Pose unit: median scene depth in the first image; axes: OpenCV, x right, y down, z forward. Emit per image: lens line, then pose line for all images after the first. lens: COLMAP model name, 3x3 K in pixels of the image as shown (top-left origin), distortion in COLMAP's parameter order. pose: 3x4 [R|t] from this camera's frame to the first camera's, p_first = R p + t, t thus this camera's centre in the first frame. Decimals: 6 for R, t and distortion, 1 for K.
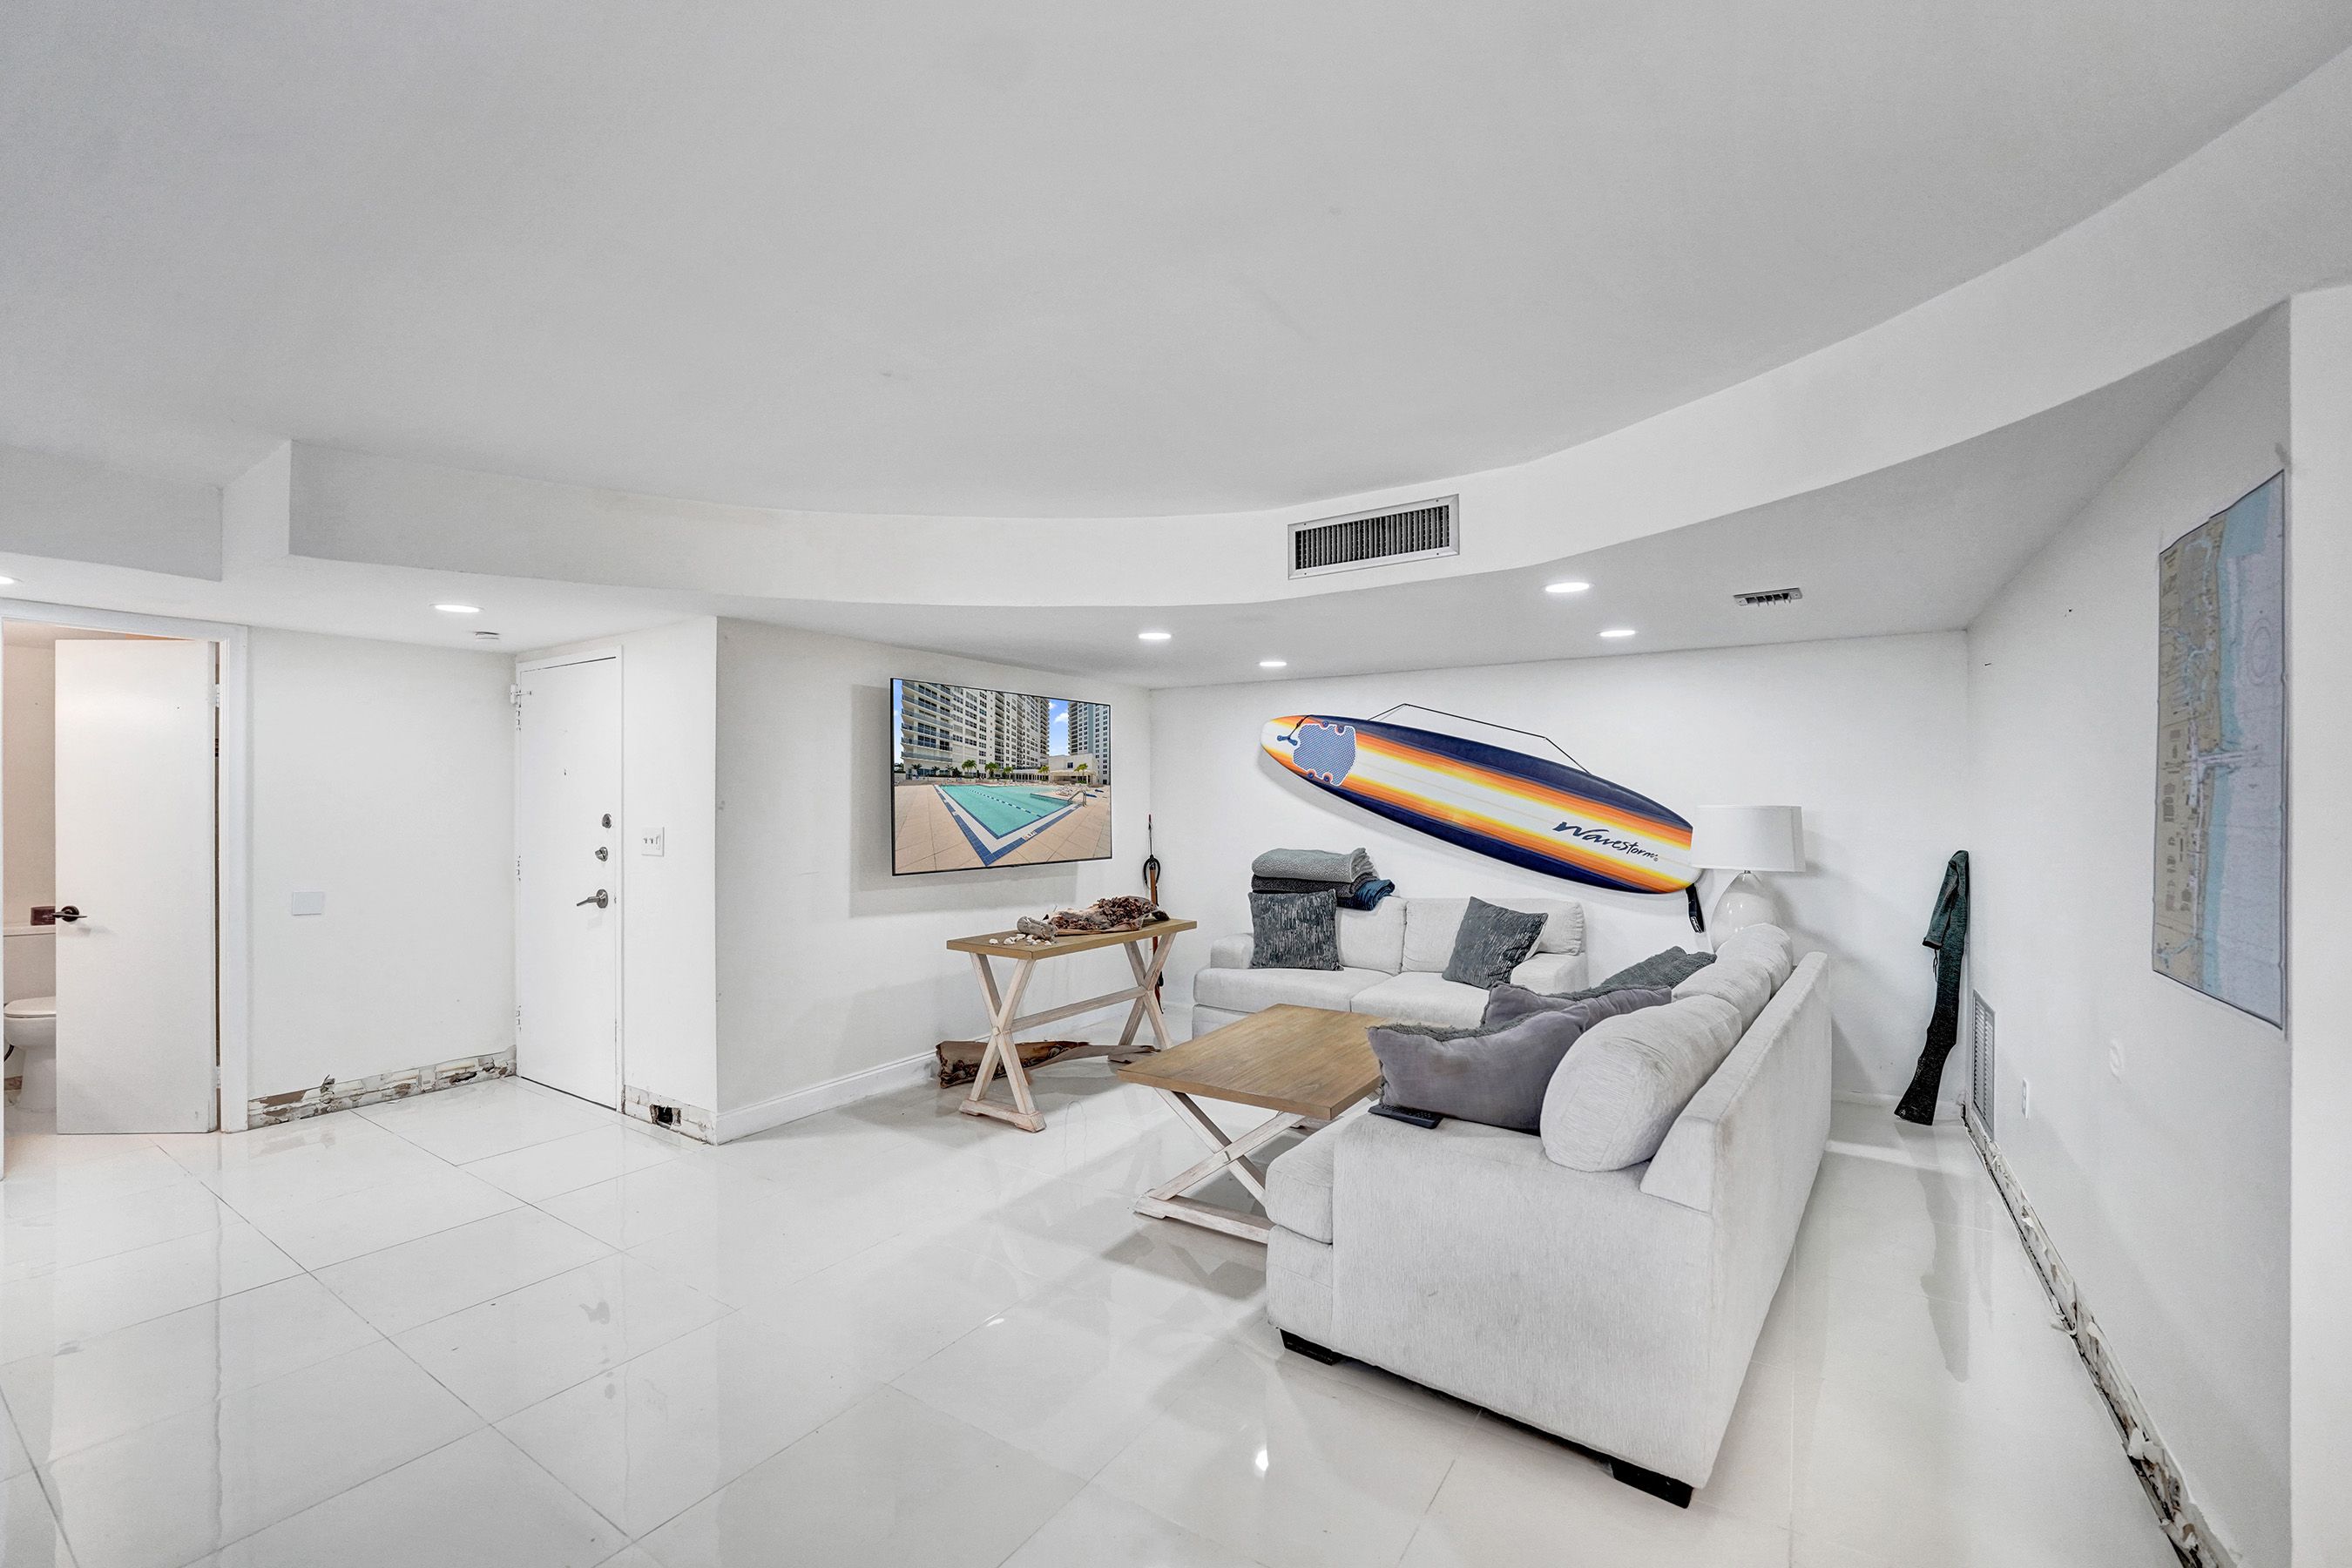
lens RADIAL K [[975.0, 0, 1188.6], [0, 975.0, 904.1], [0, 0, 1]] dist [-0.001416, 0.000009]
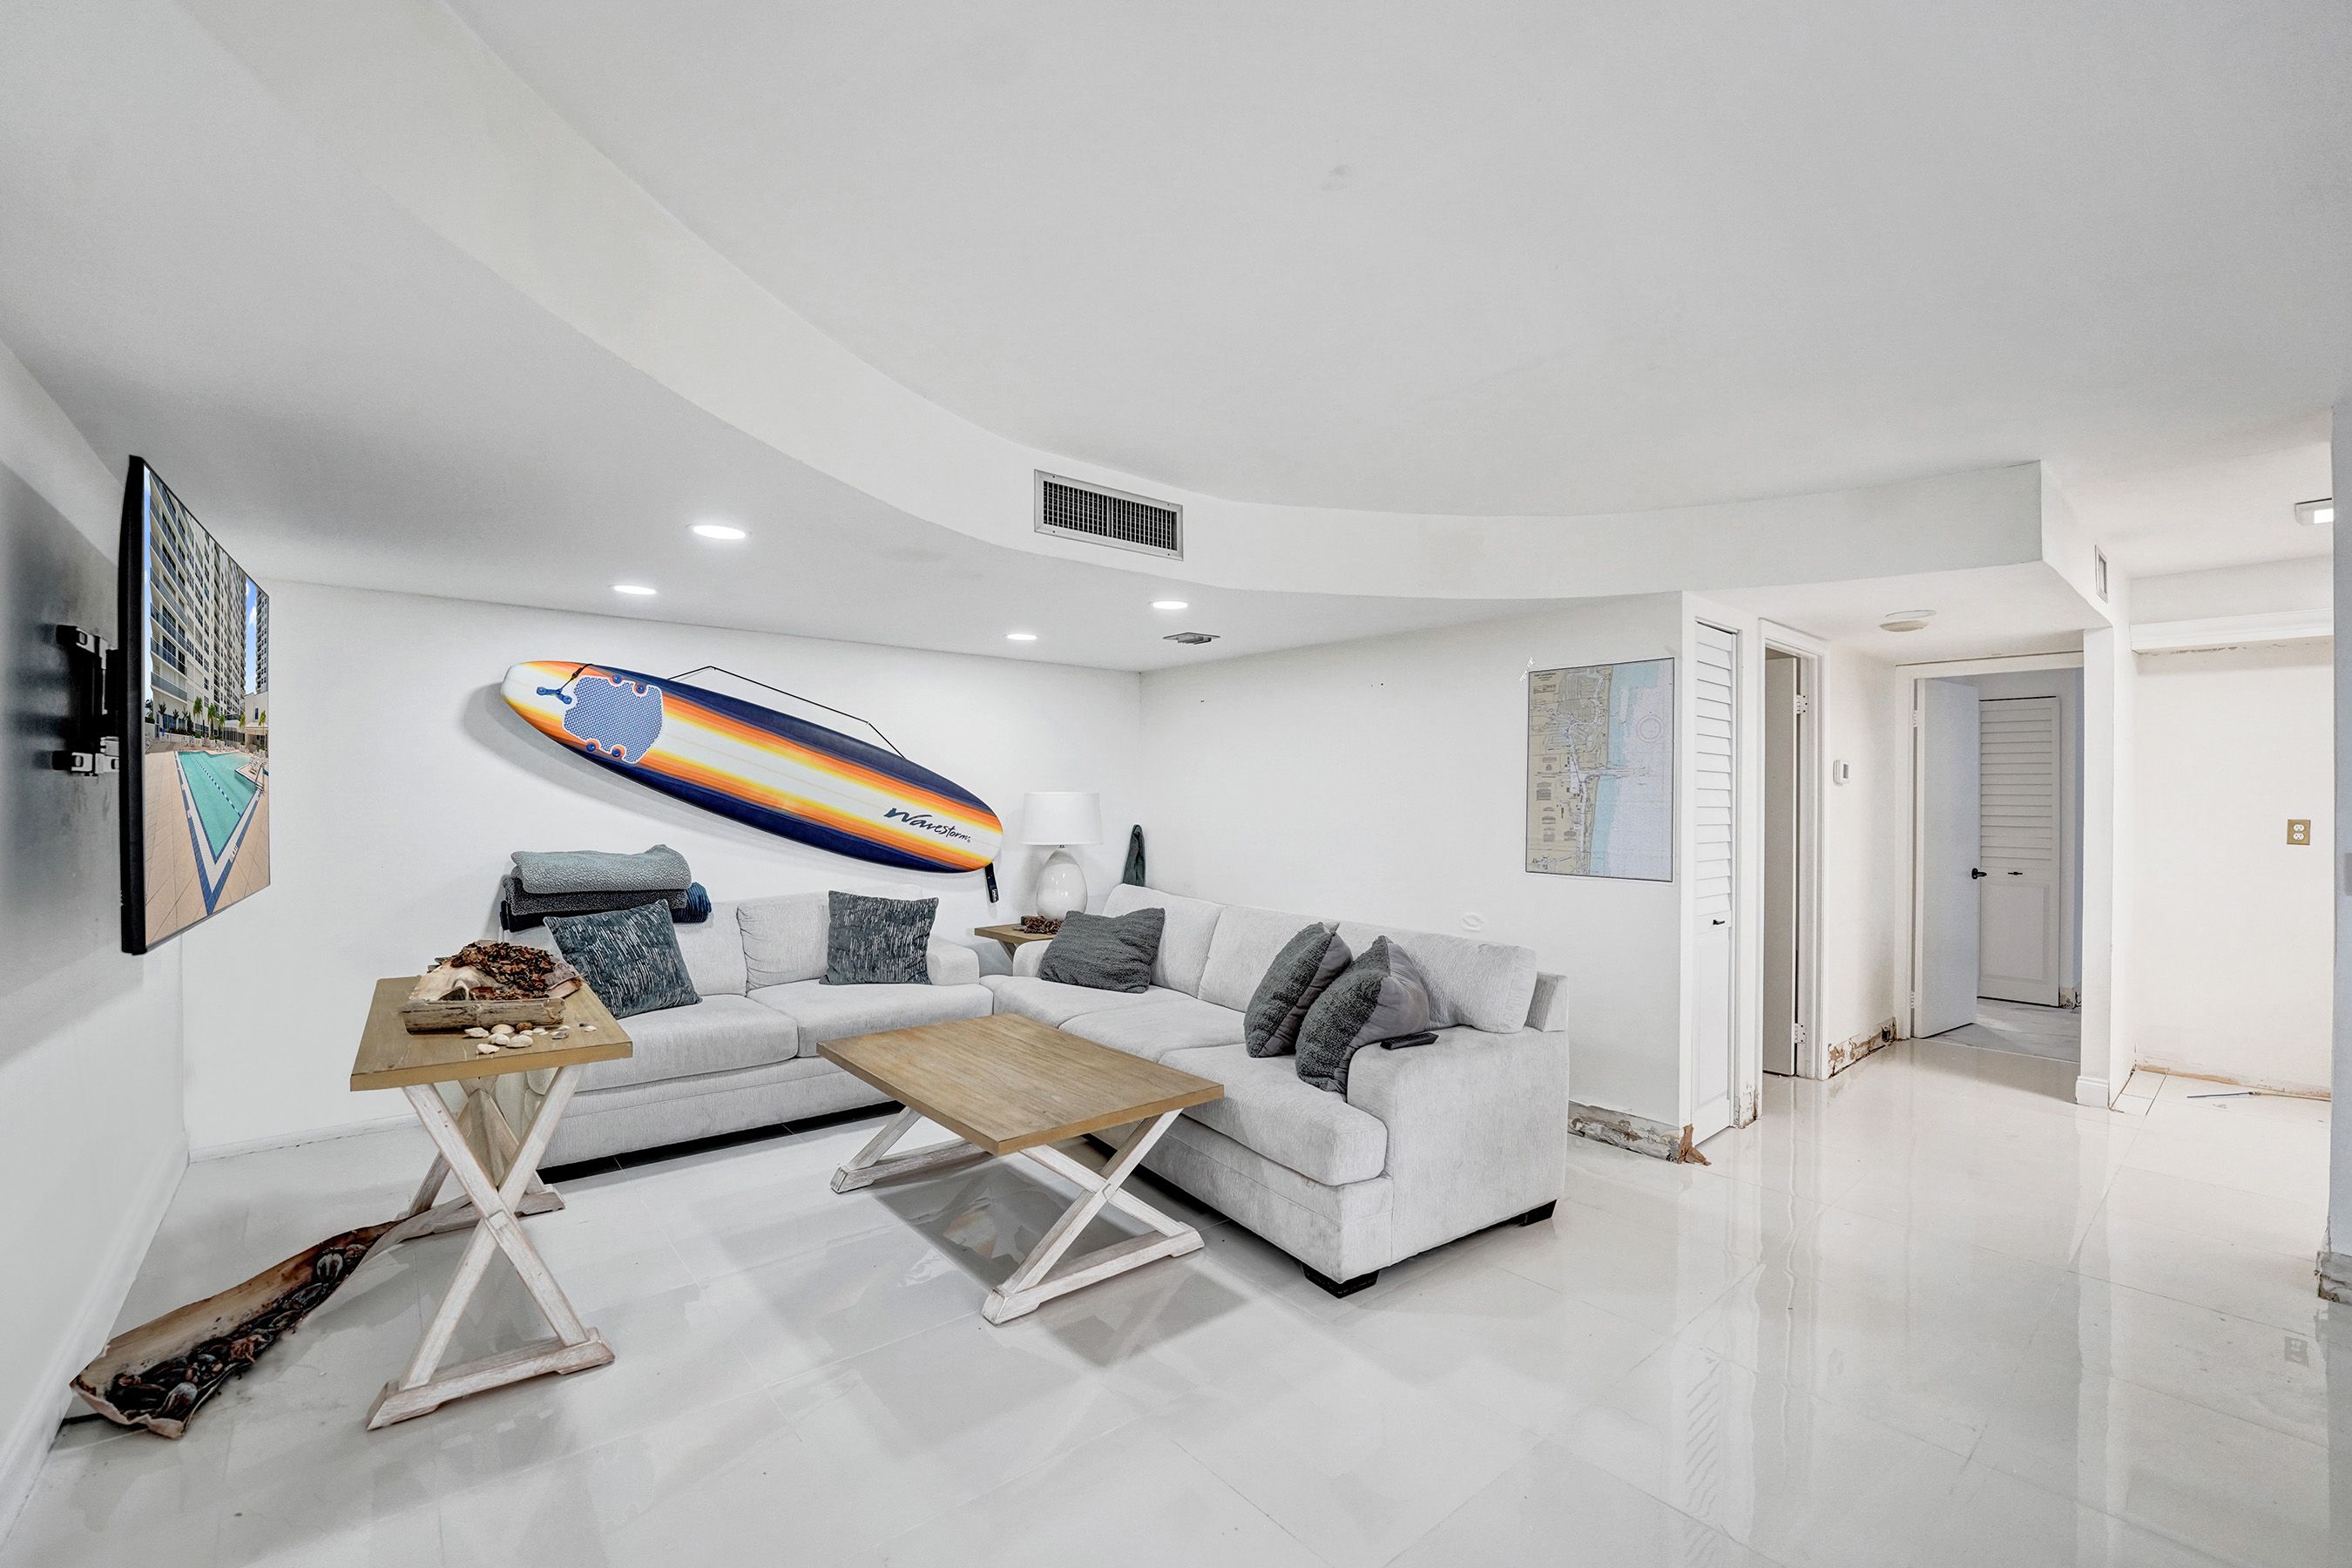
lens RADIAL K [[1008.2, 0, 1181.8], [0, 1008.2, 810.6], [0, 0, 1]] dist [-0.000086, 0.000059]
pose [[0.310110, -0.011716, 0.950629, -0.517101], [0.090625, 0.995735, -0.017291, -0.037526], [-0.946372, 0.091512, 0.309849, 0.404964]]
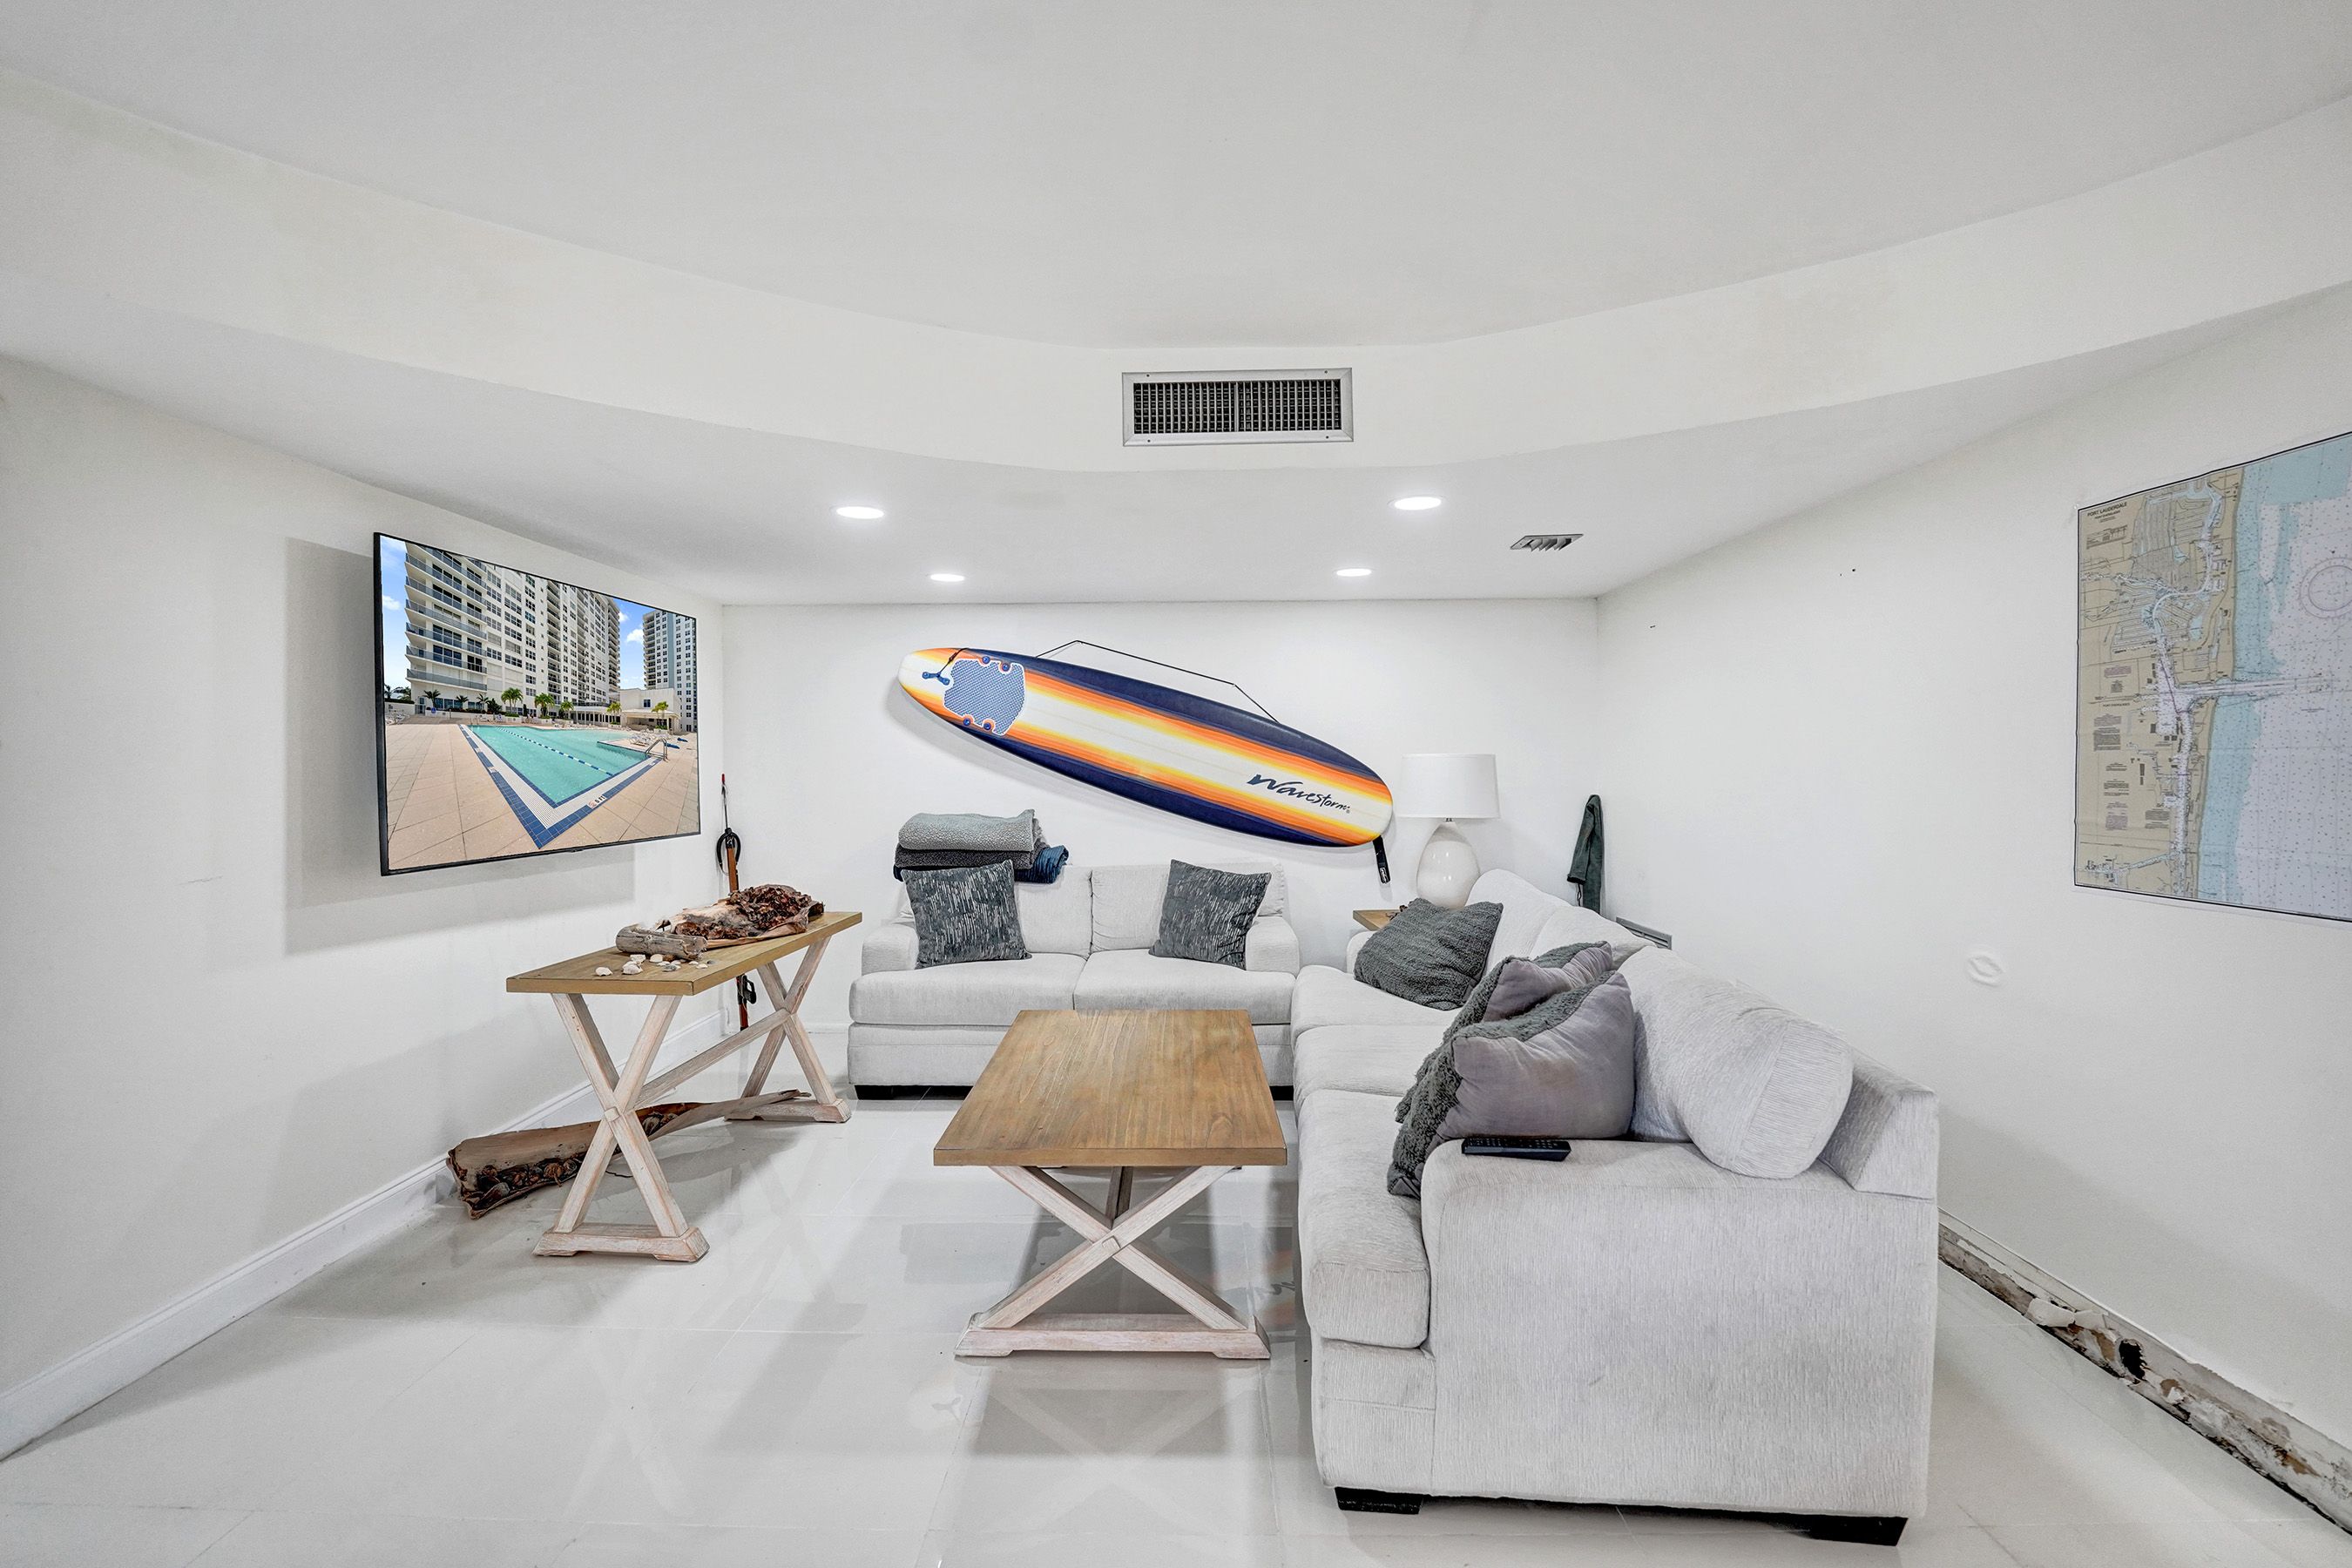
lens RADIAL K [[1027.9, 0, 1176.0], [0, 1027.9, 784.0], [0, 0, 1]] dist [-0.011872, 0.000734]
pose [[0.860719, -0.015556, 0.508843, -0.187124], [0.059694, 0.995722, -0.070533, -0.010554], [-0.505569, 0.091084, 0.857965, 0.197809]]
